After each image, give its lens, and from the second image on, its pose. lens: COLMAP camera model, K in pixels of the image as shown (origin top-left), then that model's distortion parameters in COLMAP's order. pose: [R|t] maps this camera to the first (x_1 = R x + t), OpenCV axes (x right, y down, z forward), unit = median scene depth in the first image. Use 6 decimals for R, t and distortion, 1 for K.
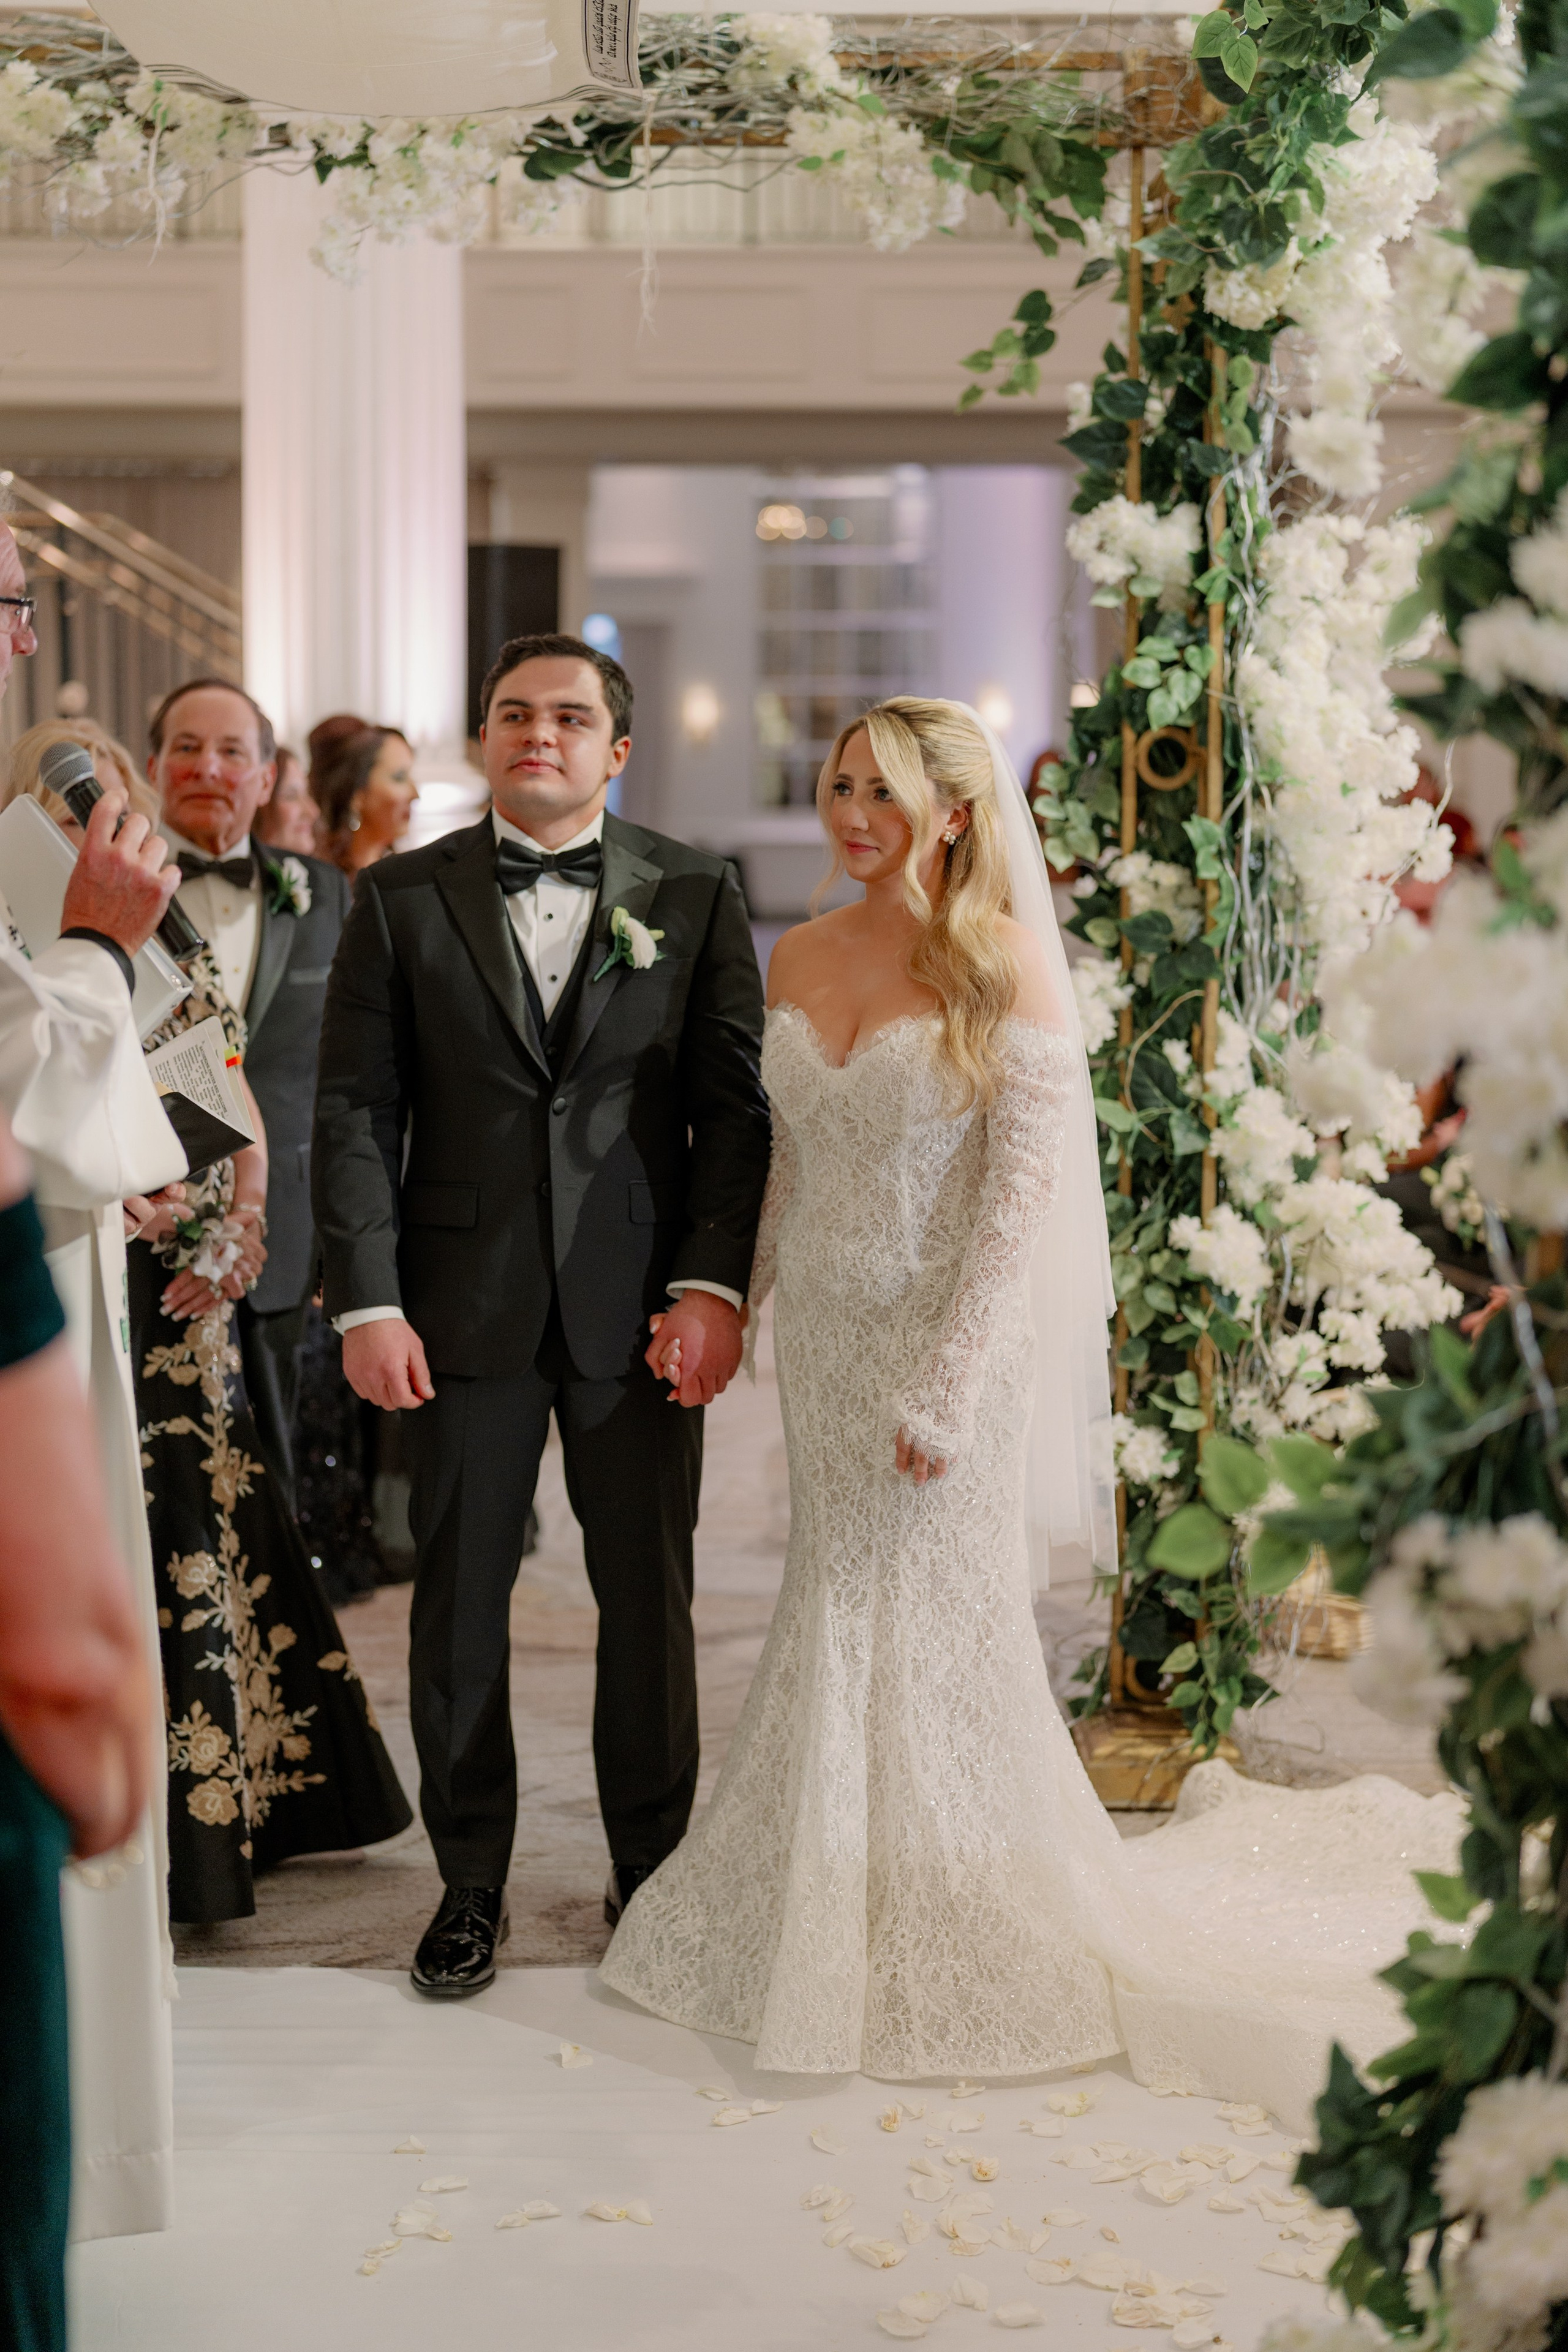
lens RADIAL K [[3344.1, 0, 977.5], [0, 3344.1, 1216.1], [0, 0, 1]] dist [0.022568, 0.001942]
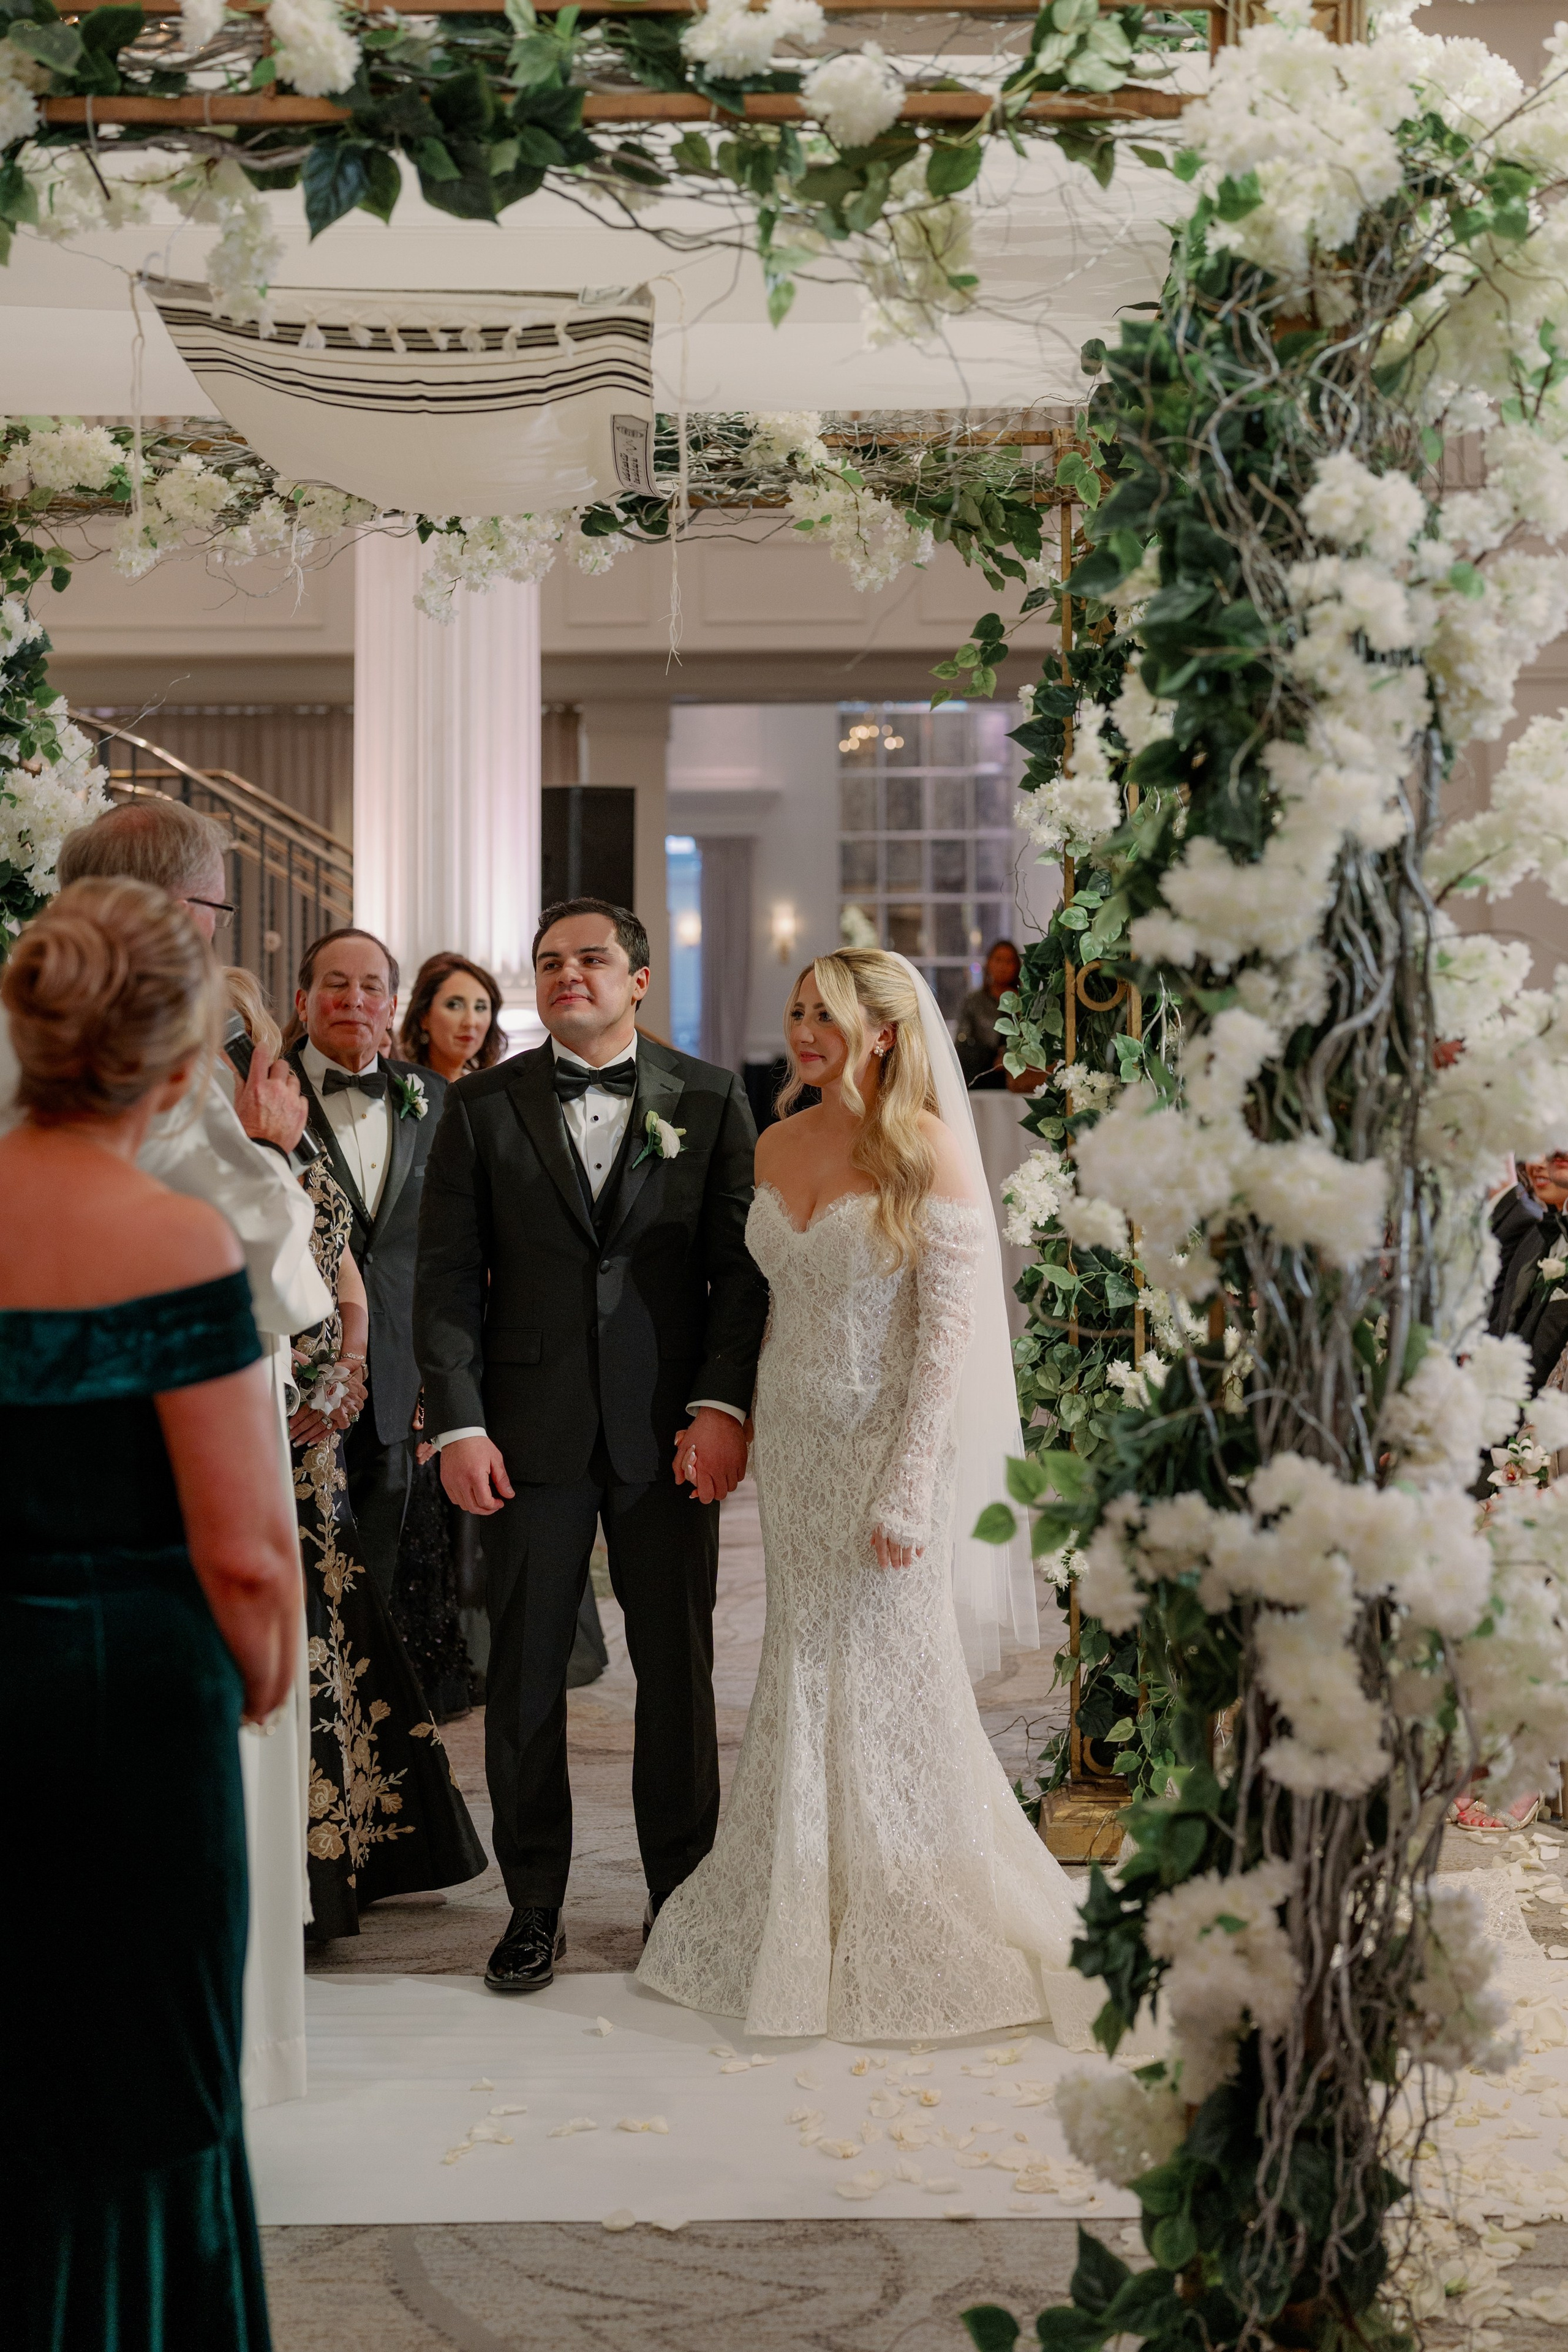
lens RADIAL K [[3339.1, 0, 784.0], [0, 3339.1, 1177.0], [0, 0, 1]] dist [0.030939, 0.044149]
pose [[0.996583, -0.007656, -0.082242, 0.043012], [0.001566, 0.997267, -0.073869, 0.024143], [0.082583, 0.073488, 0.993871, -0.230600]]
